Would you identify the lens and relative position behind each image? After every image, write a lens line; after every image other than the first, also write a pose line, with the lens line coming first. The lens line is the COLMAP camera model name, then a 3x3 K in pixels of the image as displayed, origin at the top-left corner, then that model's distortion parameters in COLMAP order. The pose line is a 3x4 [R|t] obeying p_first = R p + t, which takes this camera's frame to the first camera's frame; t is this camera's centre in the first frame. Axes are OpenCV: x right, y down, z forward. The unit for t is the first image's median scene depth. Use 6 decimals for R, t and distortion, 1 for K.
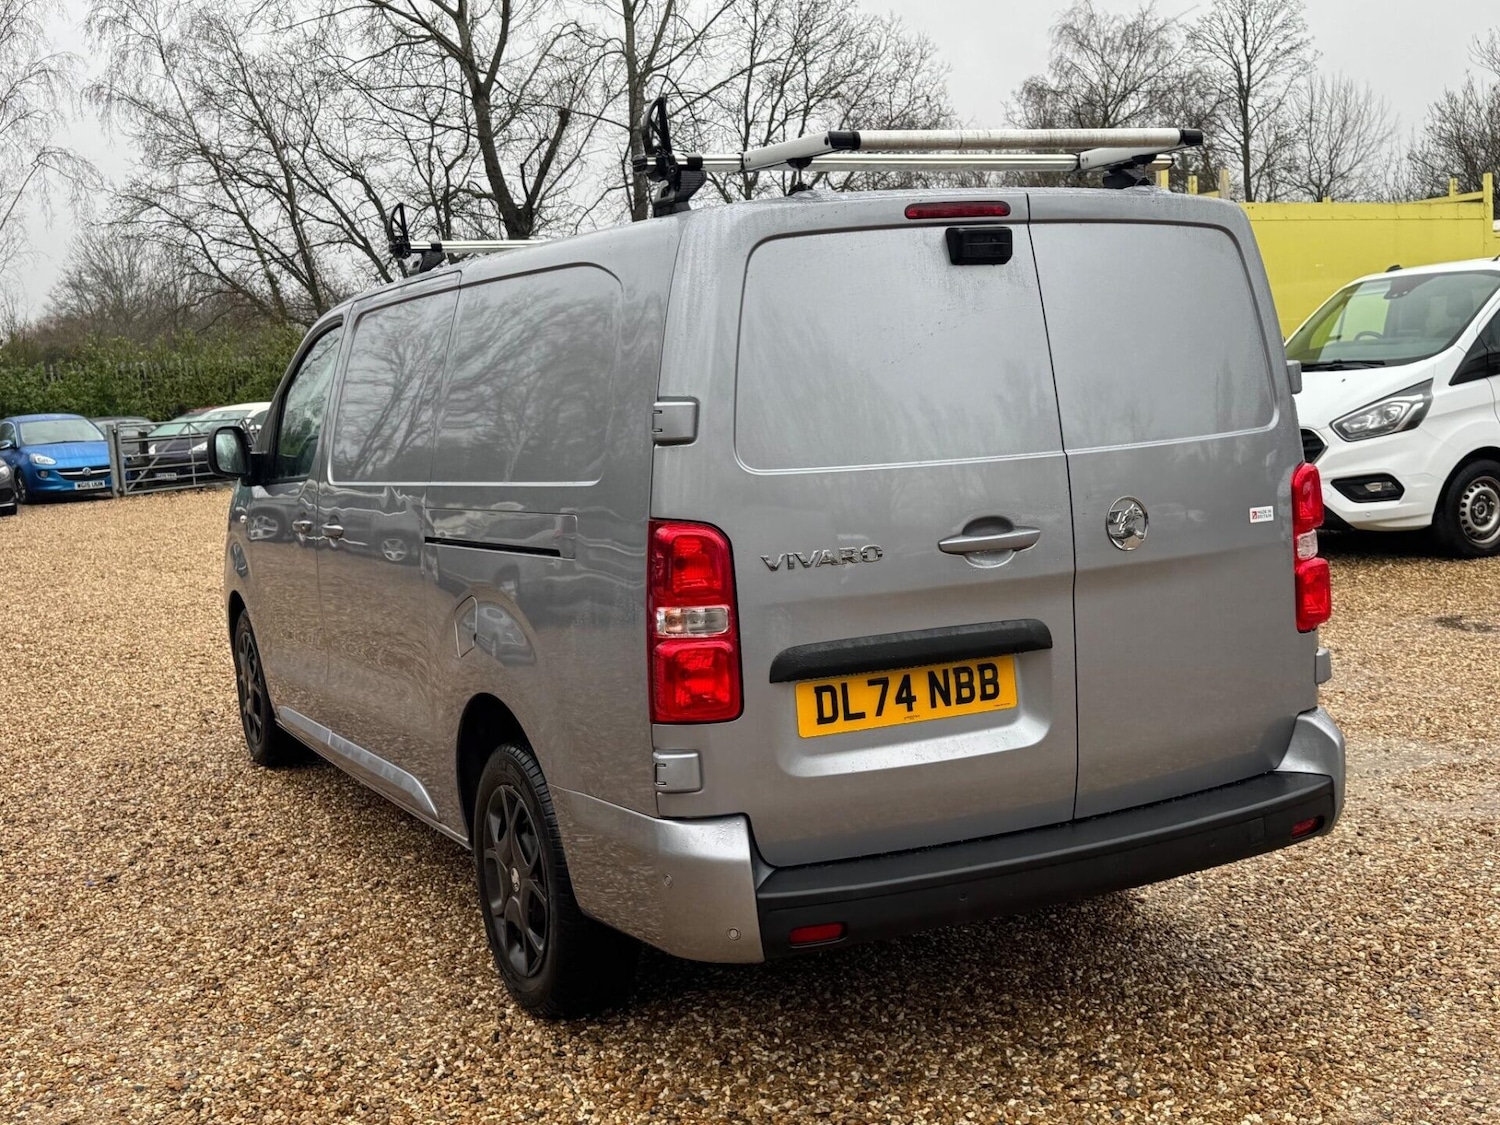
lens RADIAL K [[1676.8, 0, 741.8], [0, 1676.8, 568.8], [0, 0, 1]] dist [0.206246, -0.475534]
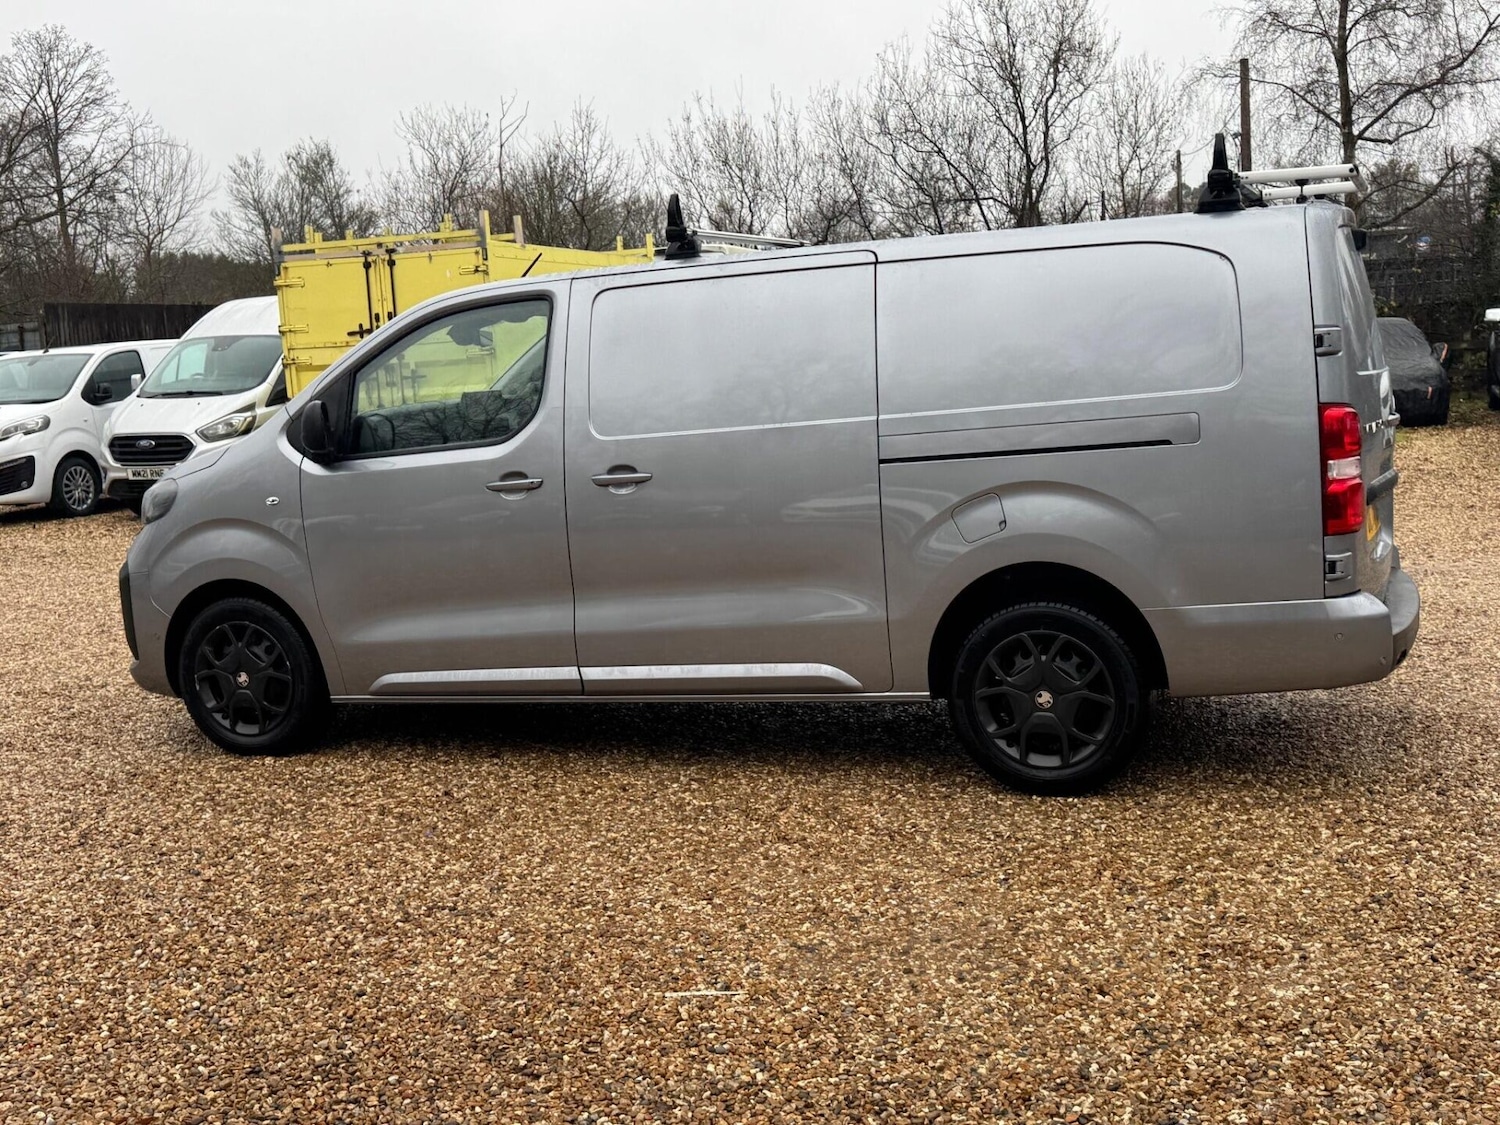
lens RADIAL K [[1676.8, 0, 741.8], [0, 1676.8, 568.8], [0, 0, 1]] dist [0.206246, -0.475534]
pose [[0.750096, -0.073914, 0.657185, -0.715760], [0.094817, 0.995488, 0.003741, 0.031145], [-0.654497, 0.059506, 0.753720, 0.082070]]
